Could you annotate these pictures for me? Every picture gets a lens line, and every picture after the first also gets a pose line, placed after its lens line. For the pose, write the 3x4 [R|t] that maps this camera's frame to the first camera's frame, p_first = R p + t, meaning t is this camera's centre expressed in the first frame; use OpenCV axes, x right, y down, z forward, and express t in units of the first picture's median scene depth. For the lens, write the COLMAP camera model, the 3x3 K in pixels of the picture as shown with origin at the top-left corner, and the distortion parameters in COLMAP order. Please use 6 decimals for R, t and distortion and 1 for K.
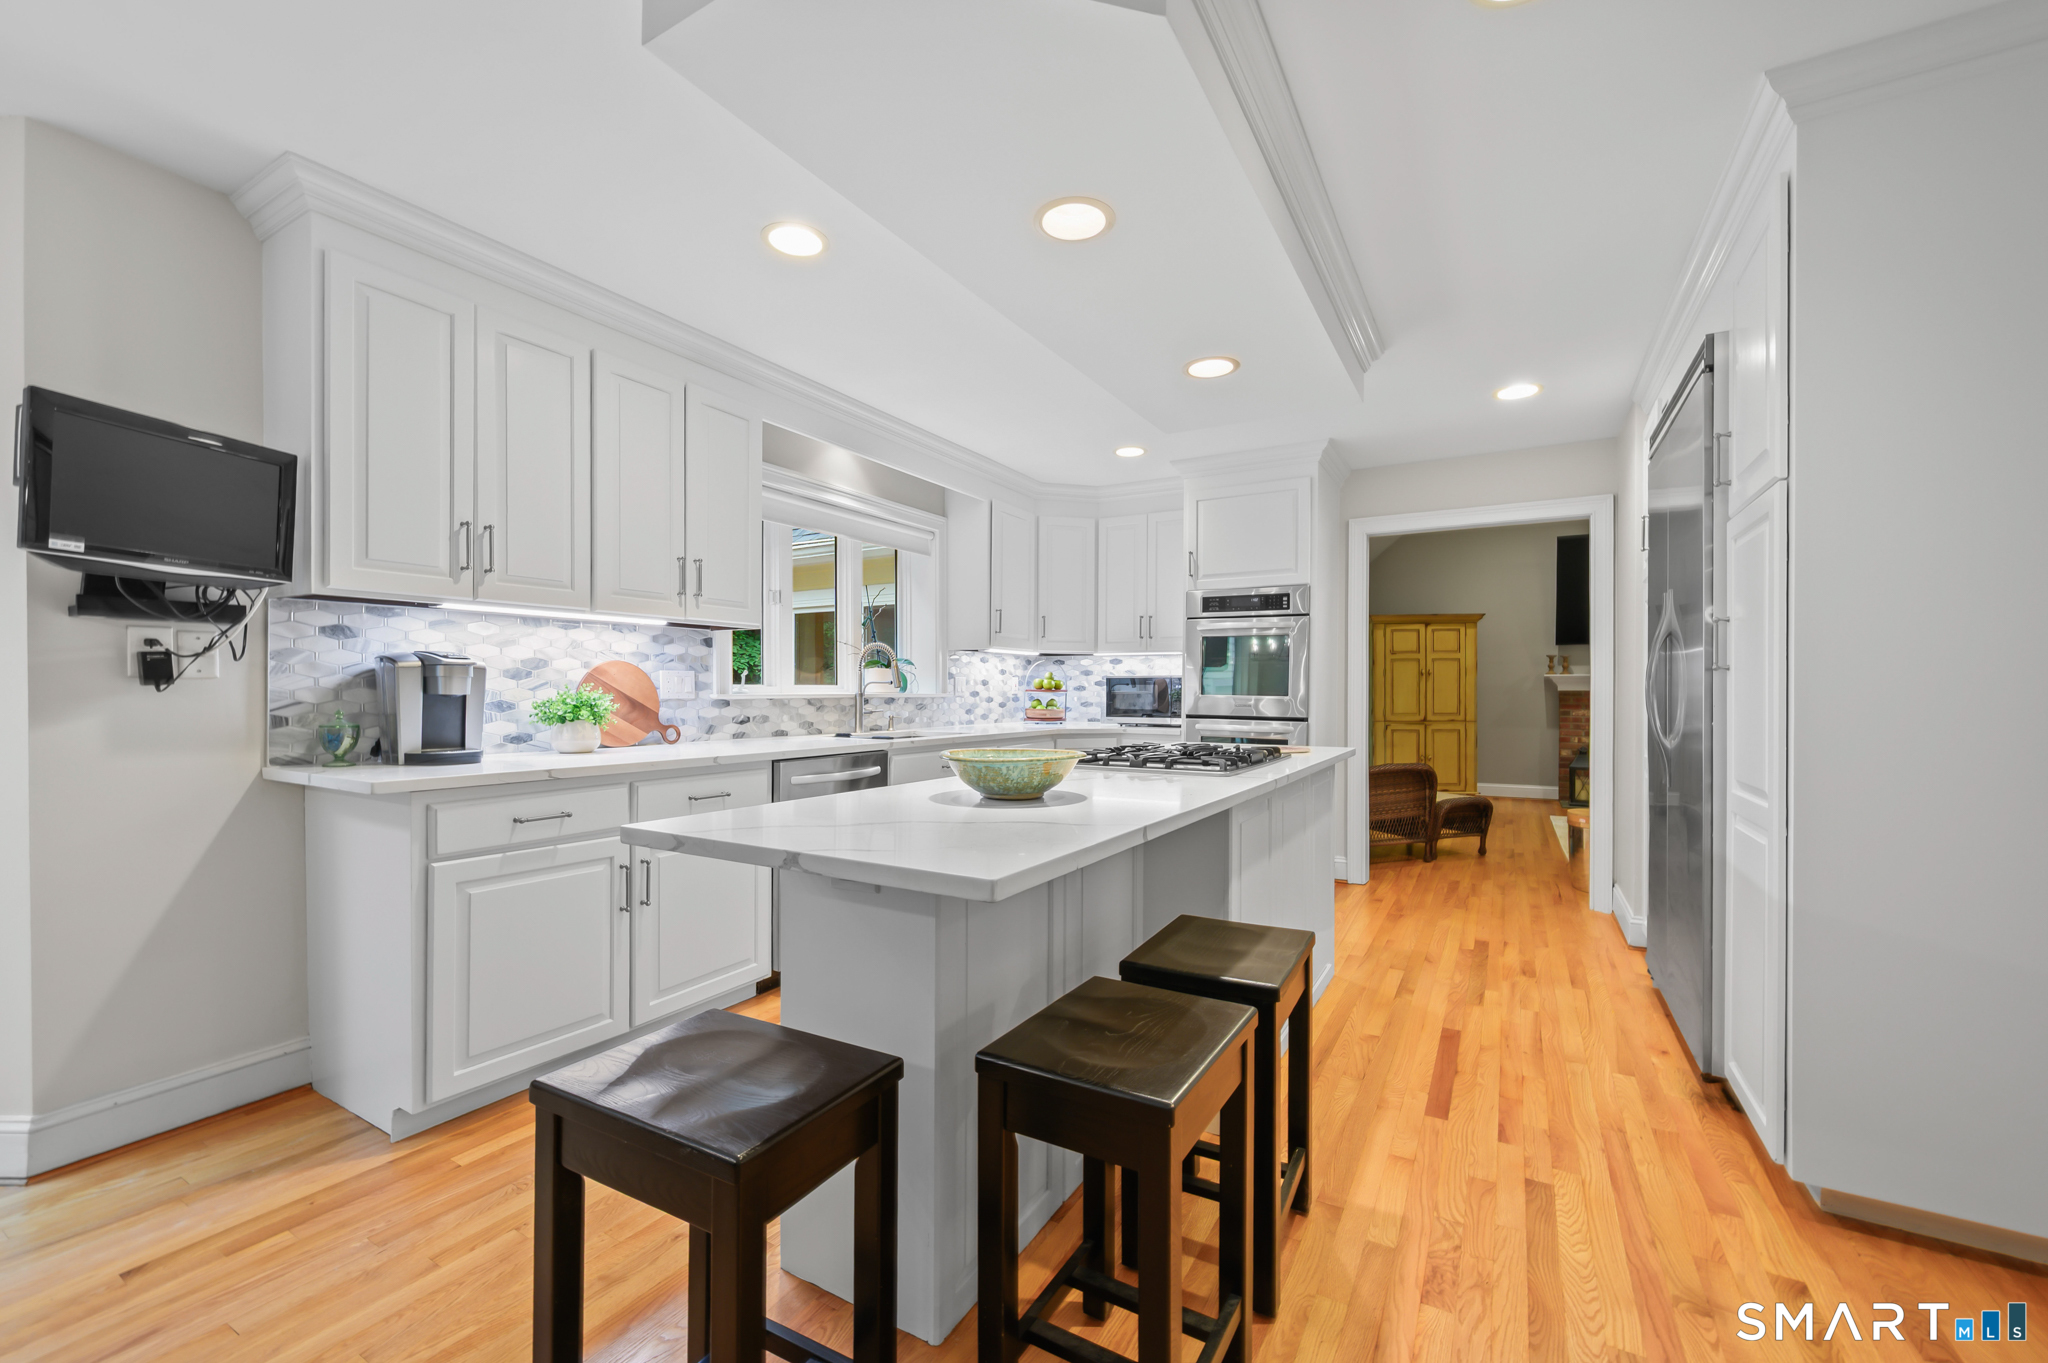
lens RADIAL K [[829.9, 0, 1038.3], [0, 829.9, 697.4], [0, 0, 1]] dist [0.001760, 0.001253]
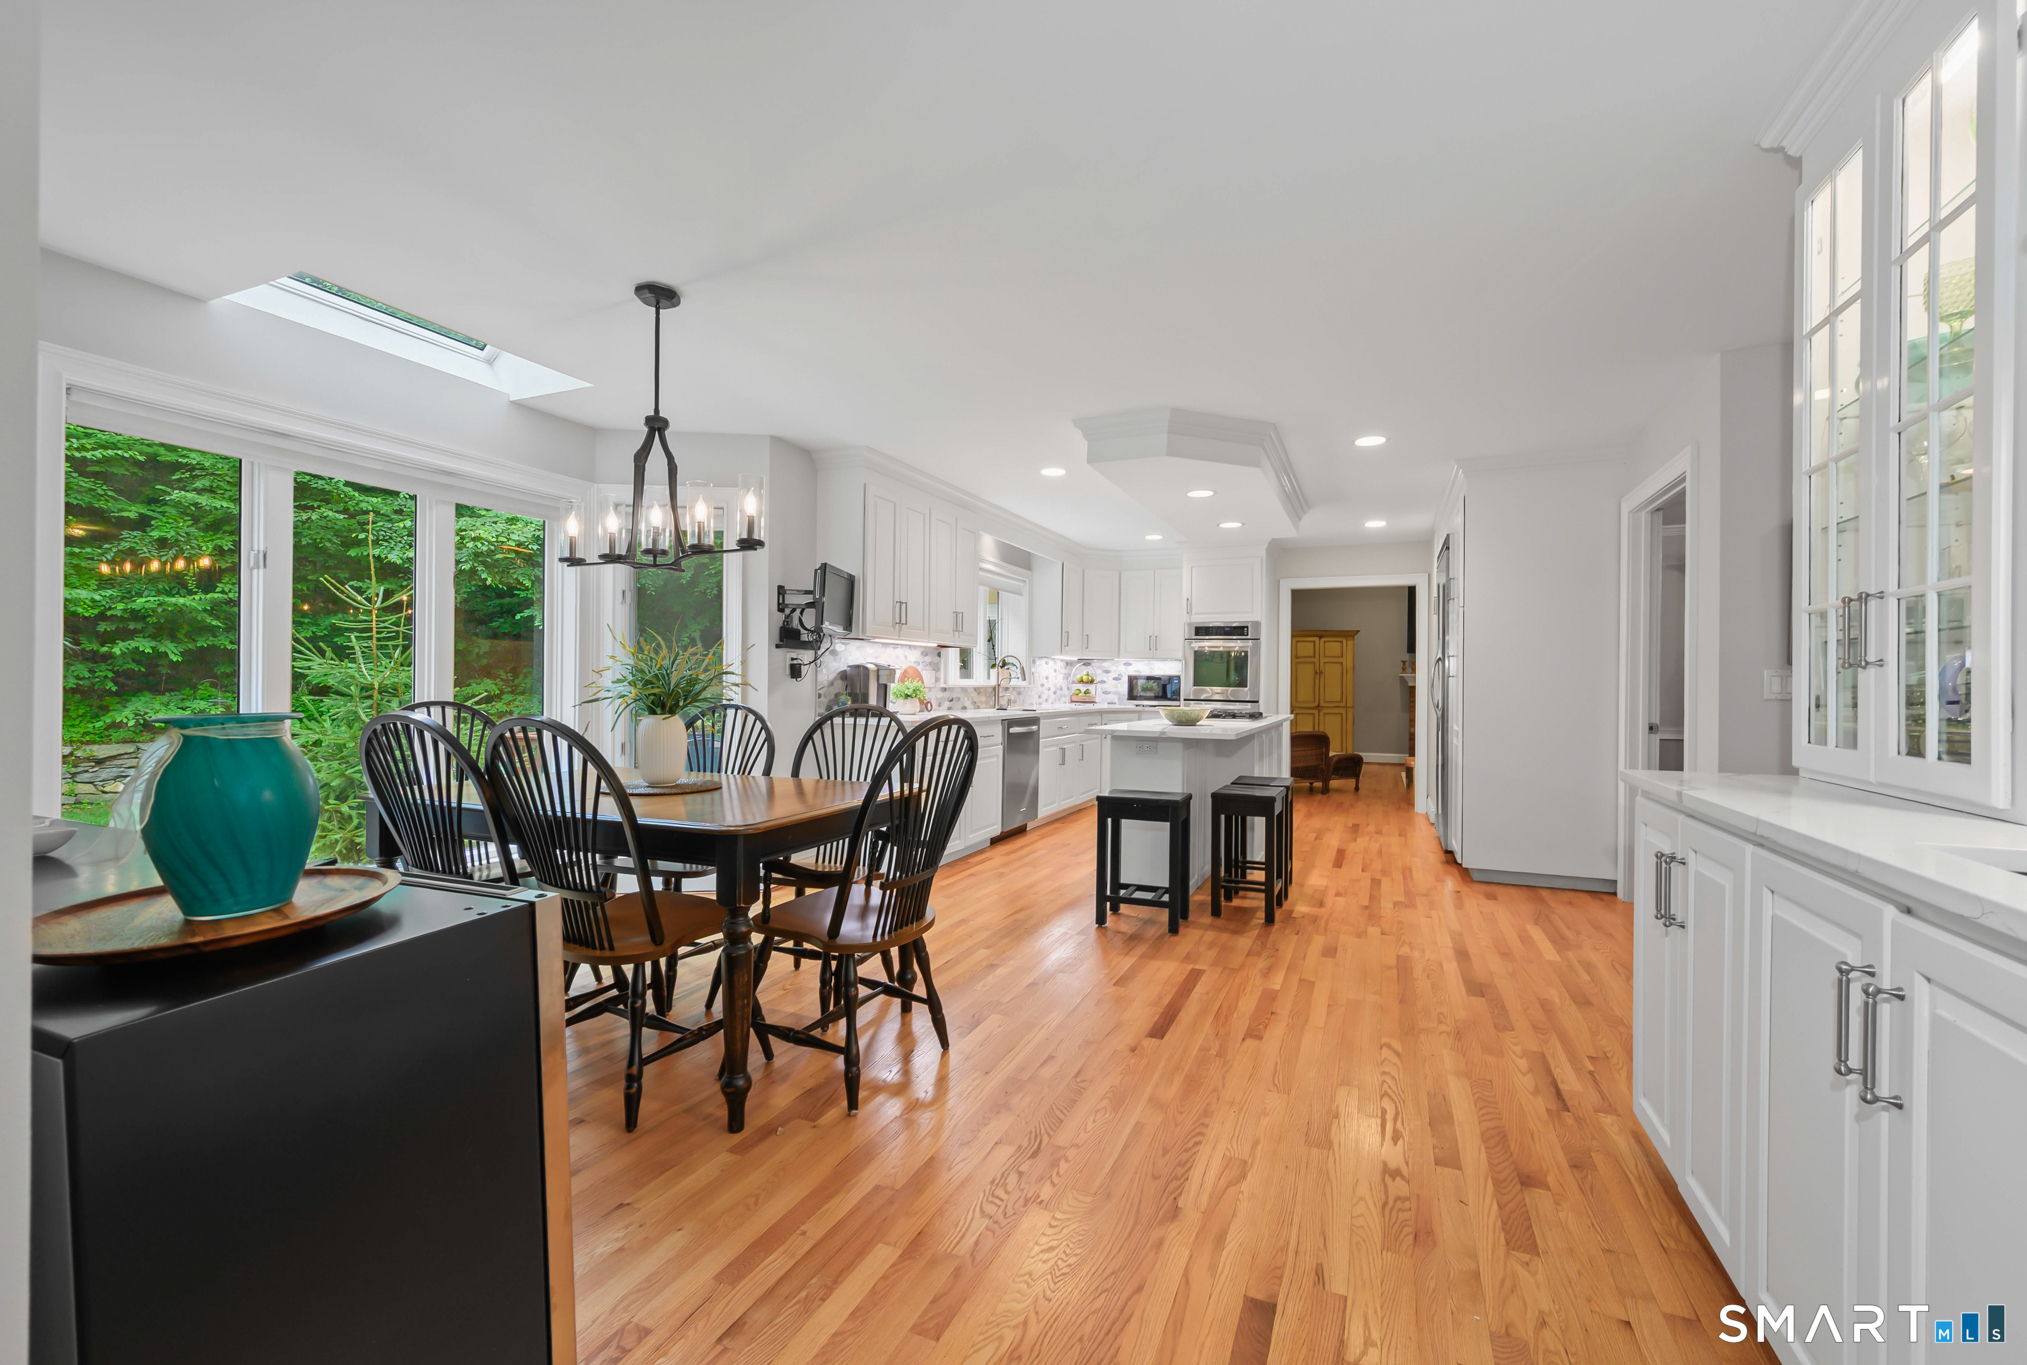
lens RADIAL K [[820.3, 0, 1047.9], [0, 820.3, 687.6], [0, 0, 1]] dist [-0.000651, -0.000257]
pose [[0.991653, 0.006699, 0.128758, -0.301445], [-0.006317, 0.999974, -0.003376, 0.005962], [-0.128777, 0.002534, 0.991670, -0.569555]]
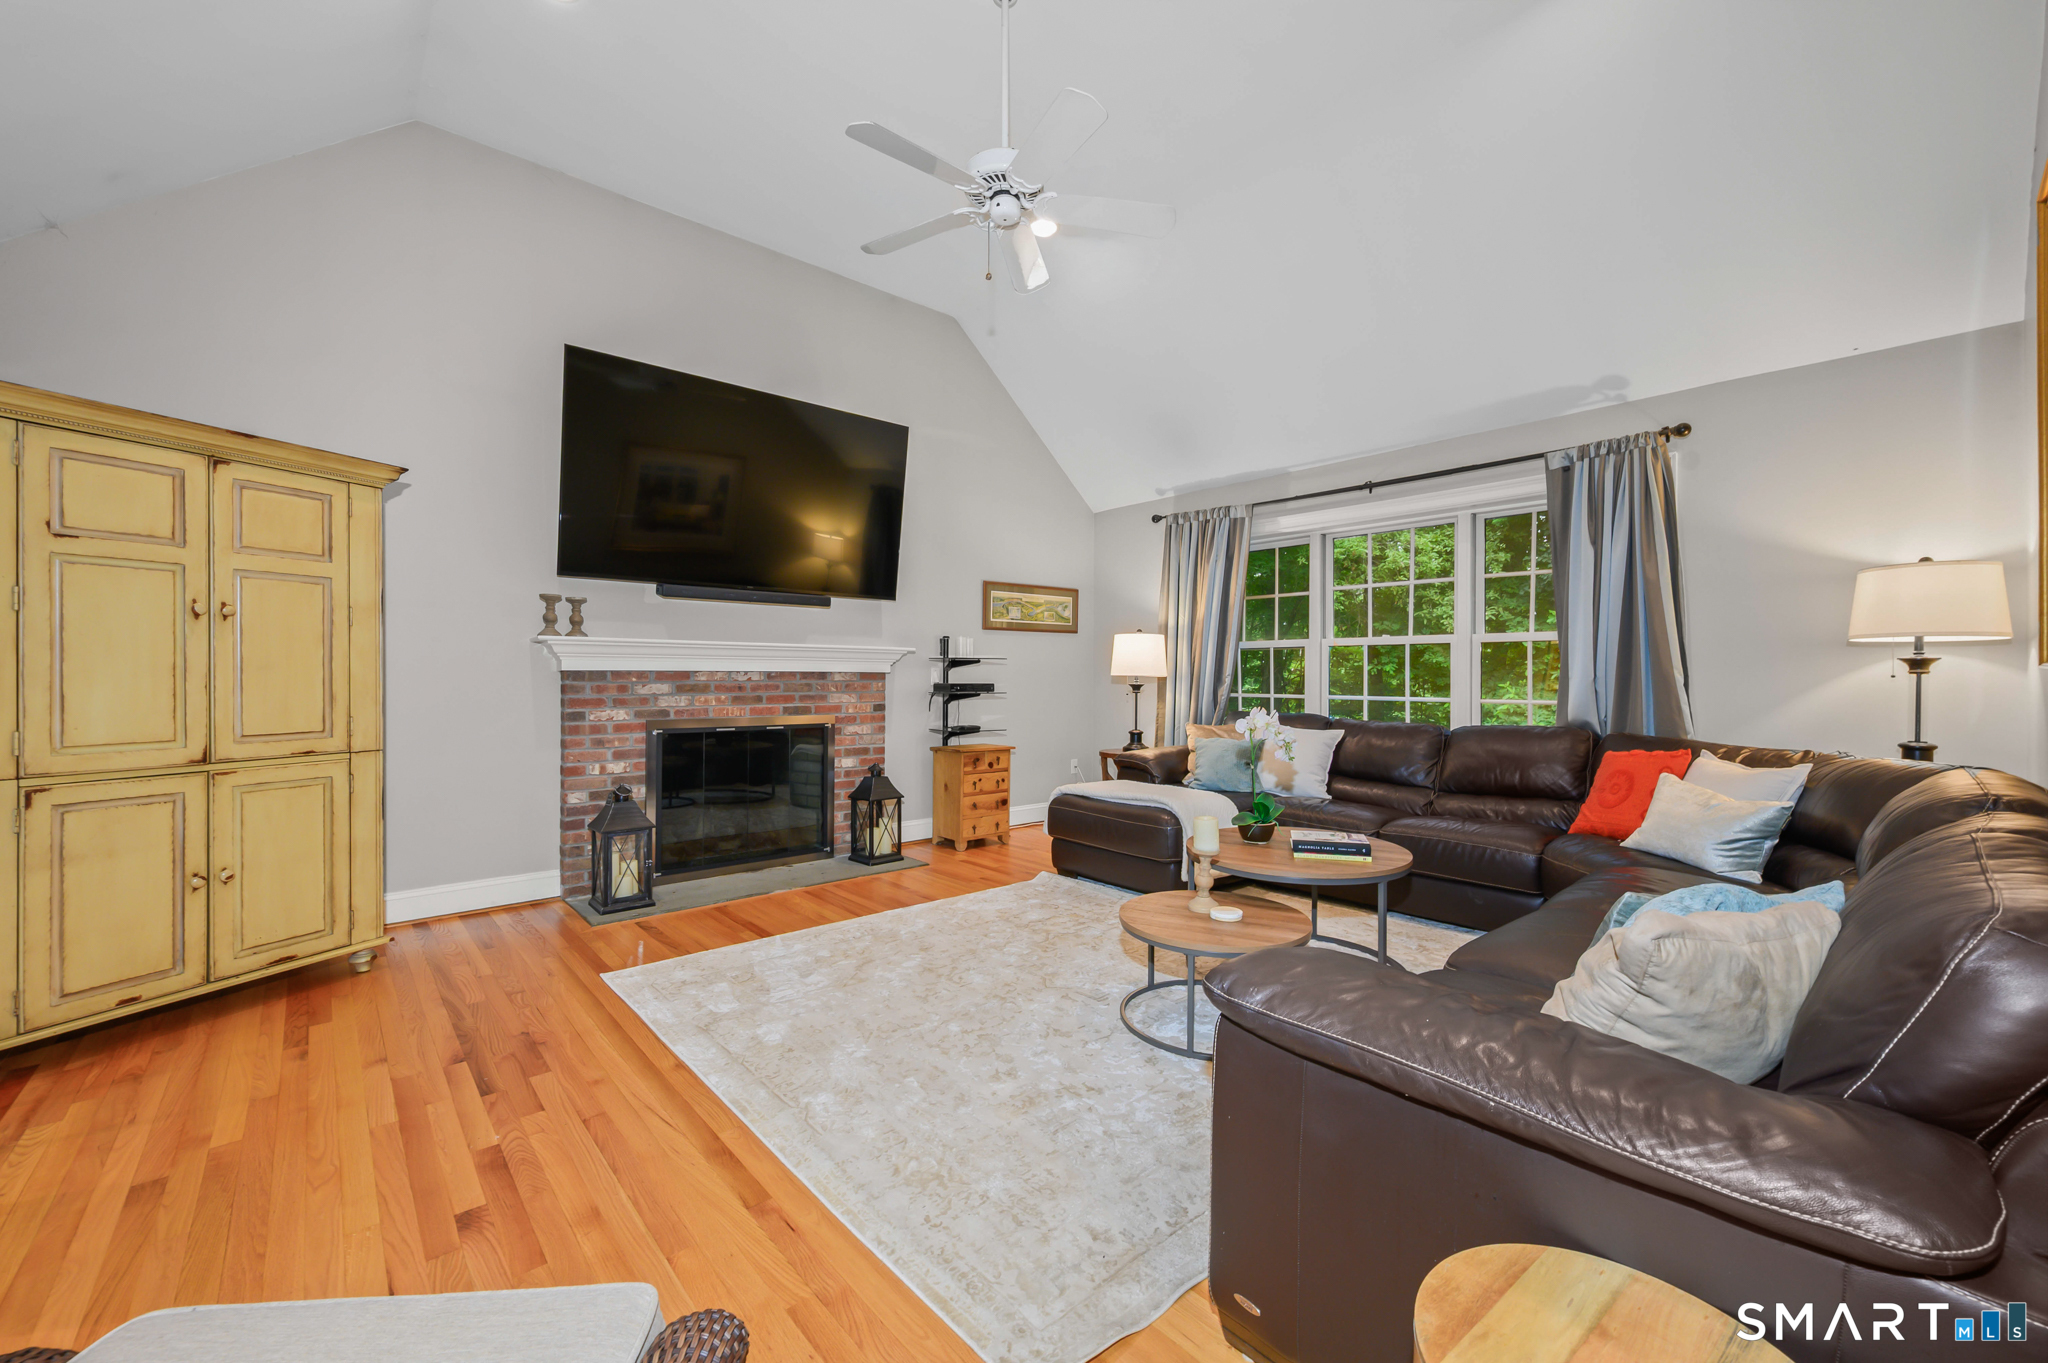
lens RADIAL K [[806.6, 0, 1038.2], [0, 806.6, 675.7], [0, 0, 1]] dist [0.000256, -0.000005]
pose [[0.307525, 0.000257, 0.951540, 0.493797], [0.003144, 0.999994, -0.001286, -0.006438], [-0.951535, 0.003387, 0.307522, 1.103031]]
